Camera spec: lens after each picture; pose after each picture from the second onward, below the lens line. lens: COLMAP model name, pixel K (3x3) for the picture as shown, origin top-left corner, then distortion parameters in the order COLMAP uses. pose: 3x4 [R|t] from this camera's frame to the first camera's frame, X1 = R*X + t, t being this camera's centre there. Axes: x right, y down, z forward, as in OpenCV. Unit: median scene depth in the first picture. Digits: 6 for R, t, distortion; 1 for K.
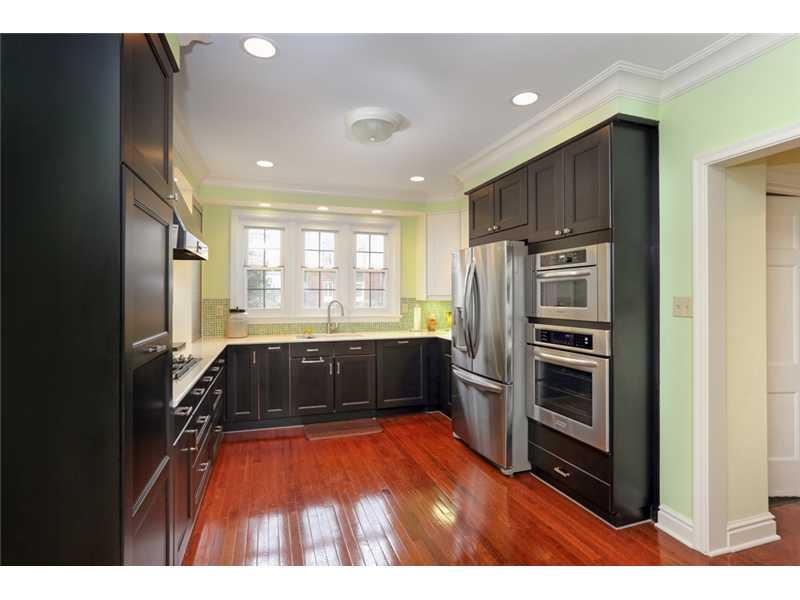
lens RADIAL K [[381.1, 0, 394.6], [0, 381.1, 297.0], [0, 0, 1]] dist [0.000339, 0.000586]
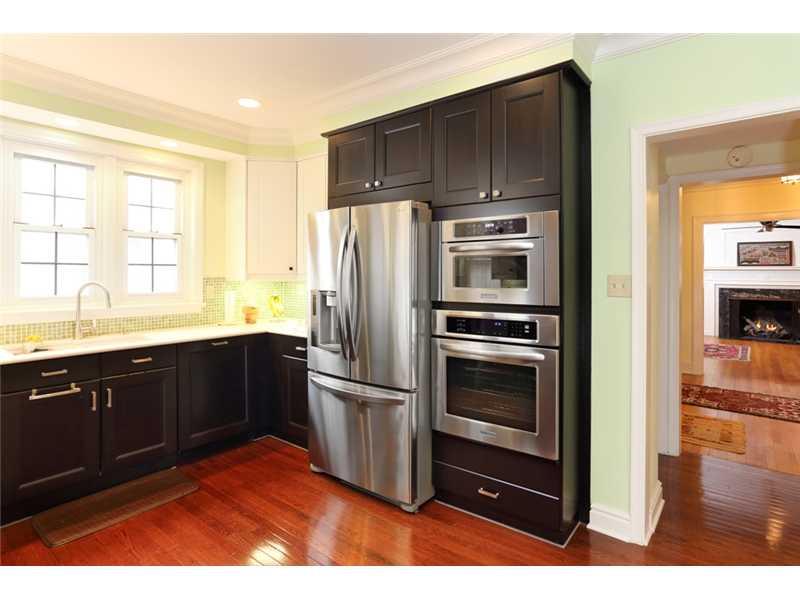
lens RADIAL K [[426.1, 0, 402.6], [0, 426.1, 275.3], [0, 0, 1]] dist [-0.020167, 0.001913]
pose [[0.837530, -0.001669, 0.546389, -0.142805], [0.001992, 0.999998, 0.000001, -0.000931], [-0.546388, 0.001087, 0.837531, 0.247340]]
